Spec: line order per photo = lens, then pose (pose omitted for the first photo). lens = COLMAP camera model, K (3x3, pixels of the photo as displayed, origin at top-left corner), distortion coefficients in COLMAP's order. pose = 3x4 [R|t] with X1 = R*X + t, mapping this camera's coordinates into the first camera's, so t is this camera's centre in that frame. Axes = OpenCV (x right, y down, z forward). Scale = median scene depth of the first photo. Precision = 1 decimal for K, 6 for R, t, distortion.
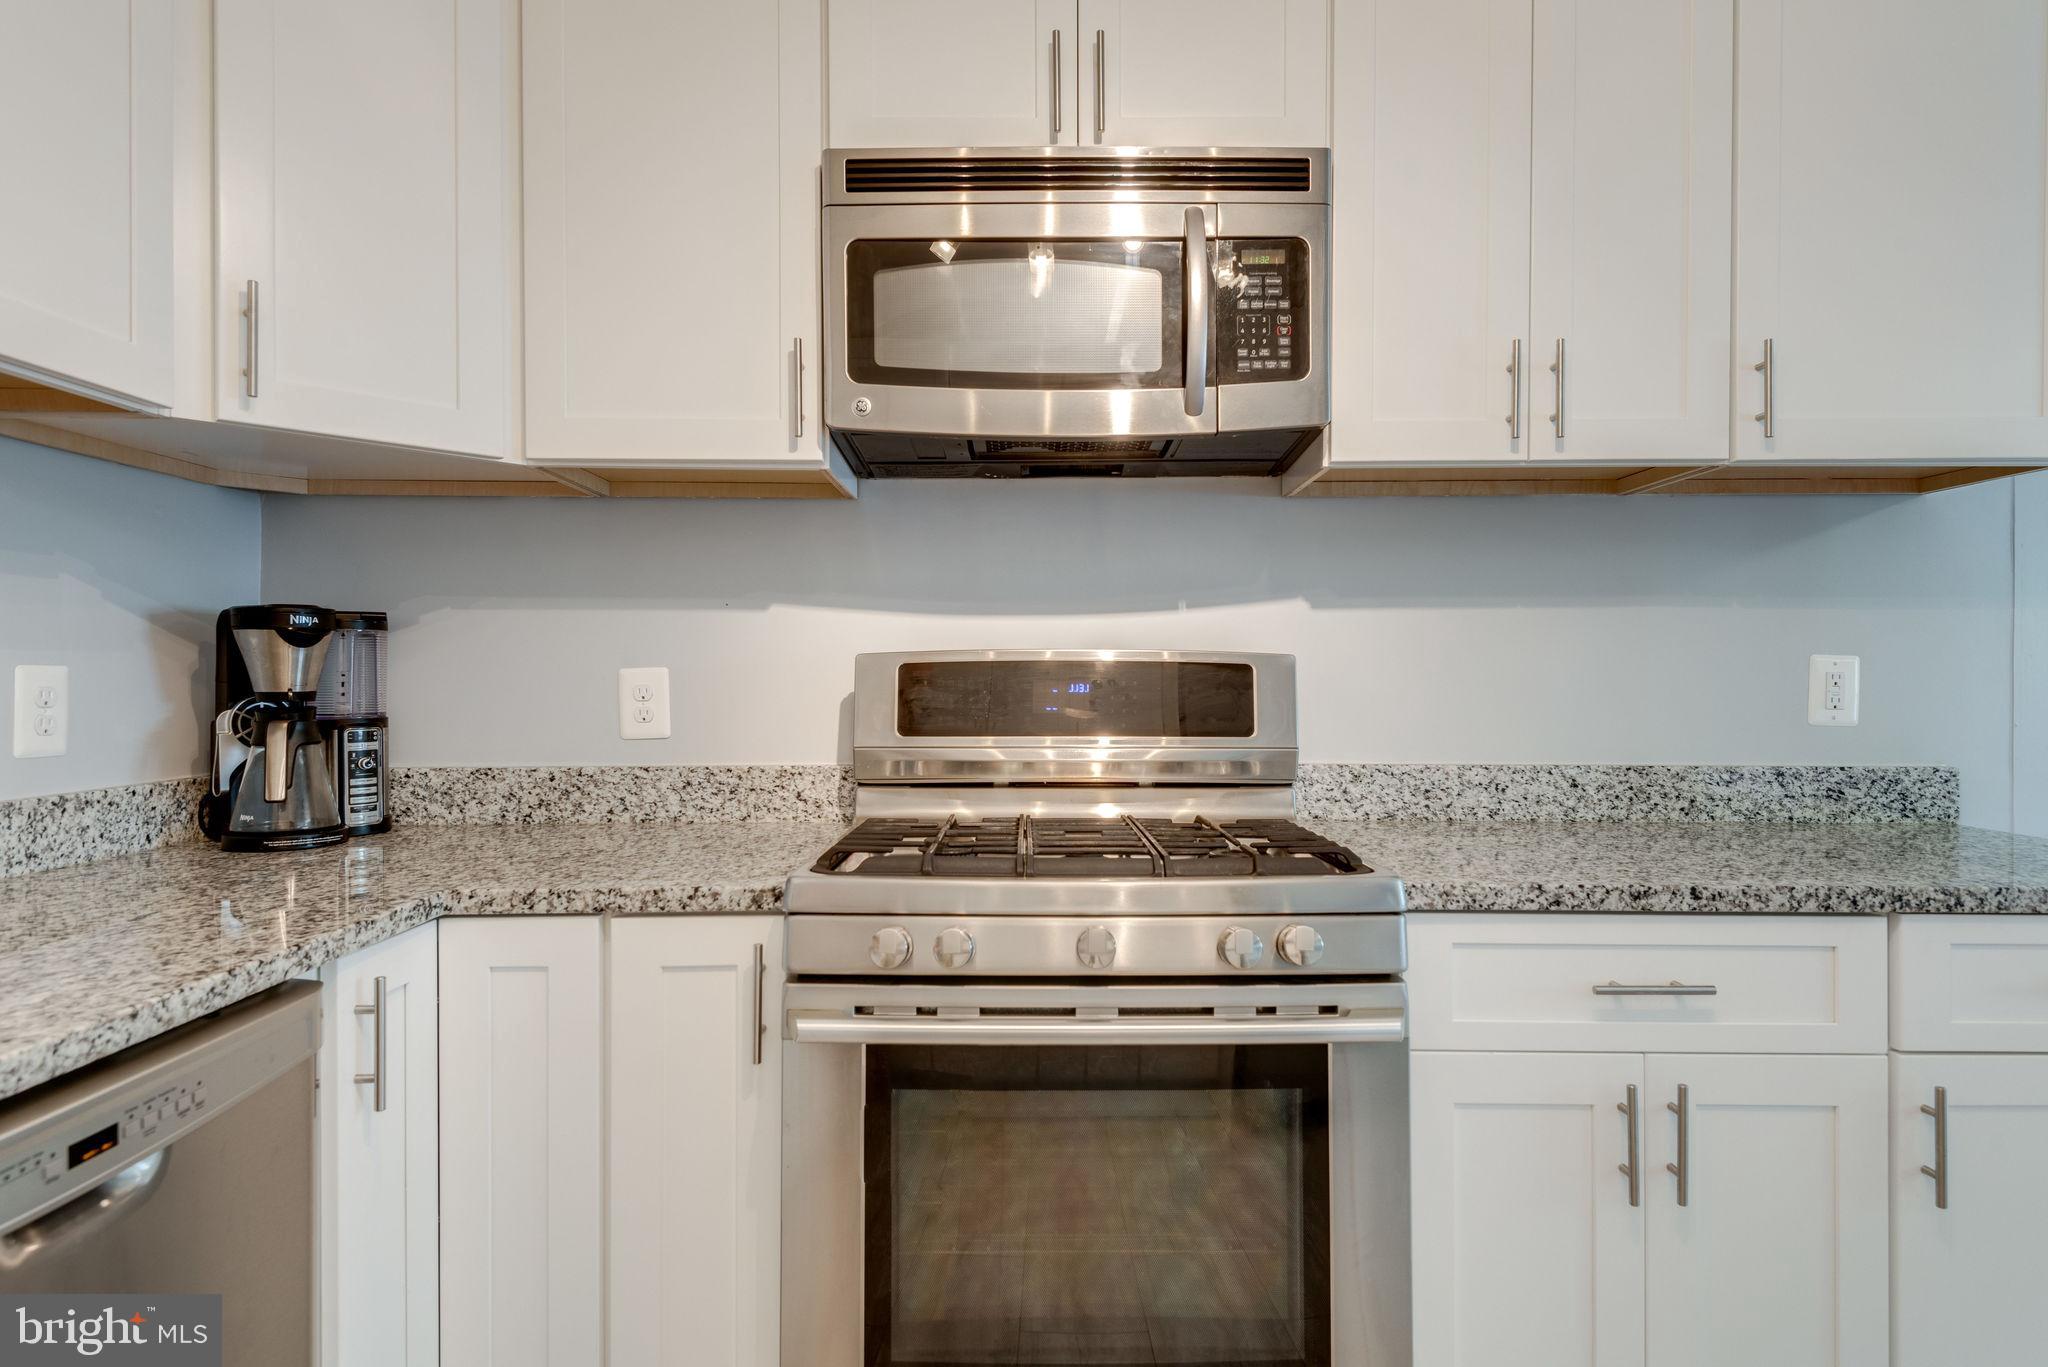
lens RADIAL K [[1133.4, 0, 1042.7], [0, 1133.4, 681.5], [0, 0, 1]] dist [0.049090, -0.034021]
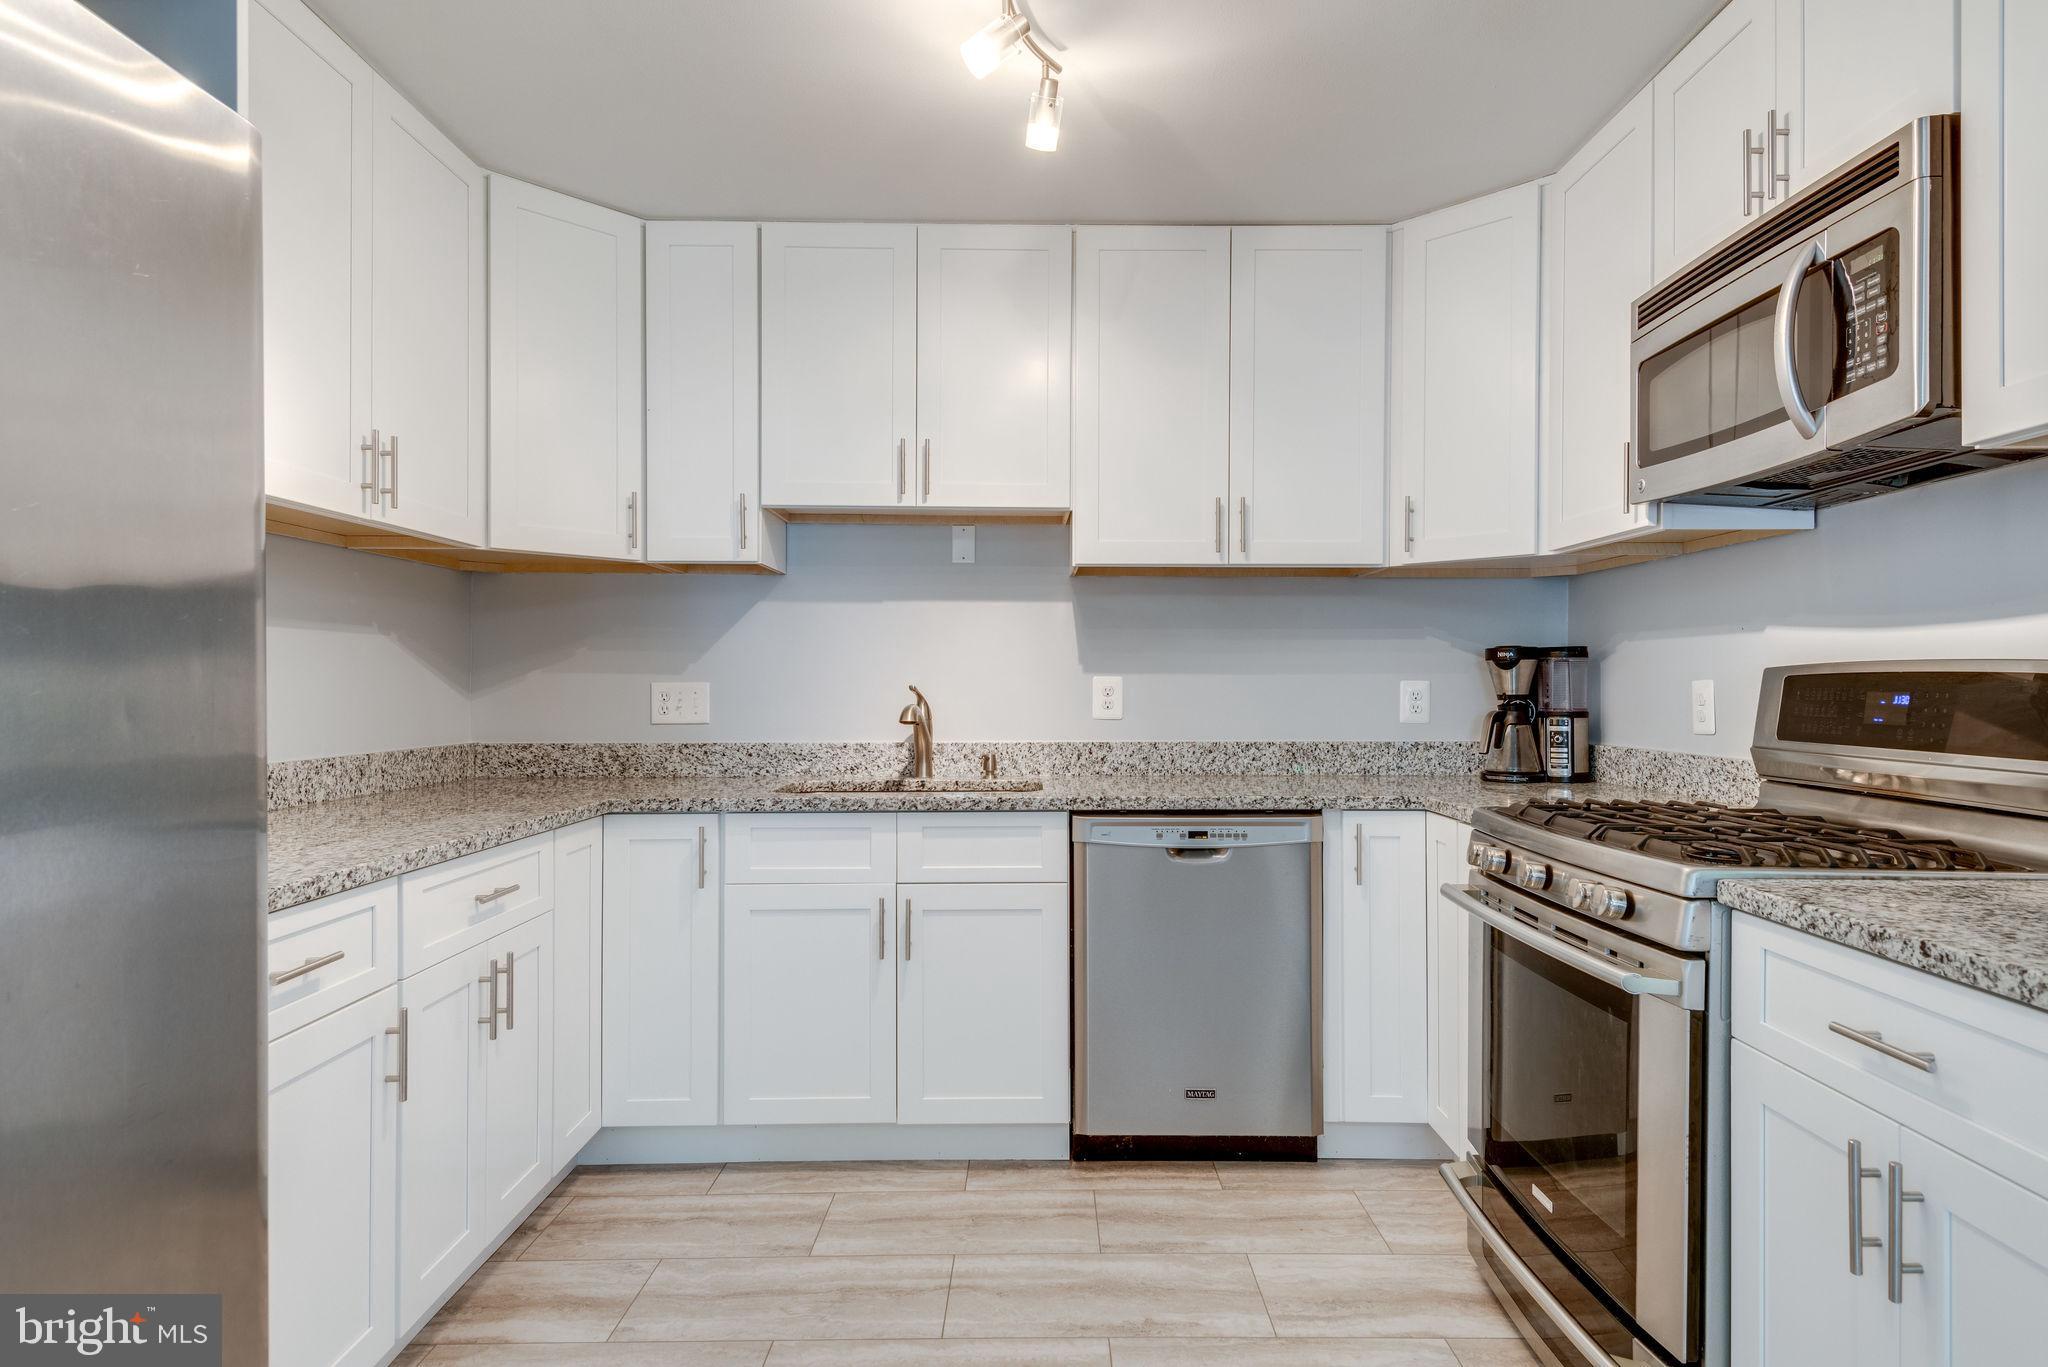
lens RADIAL K [[1133.4, 0, 1042.7], [0, 1133.4, 681.5], [0, 0, 1]] dist [0.049090, -0.034021]
pose [[0.001923, -0.001290, -0.999997, 1.183154], [-0.004458, 0.999989, -0.001298, -0.006108], [0.999988, 0.004461, 0.001918, 0.293775]]
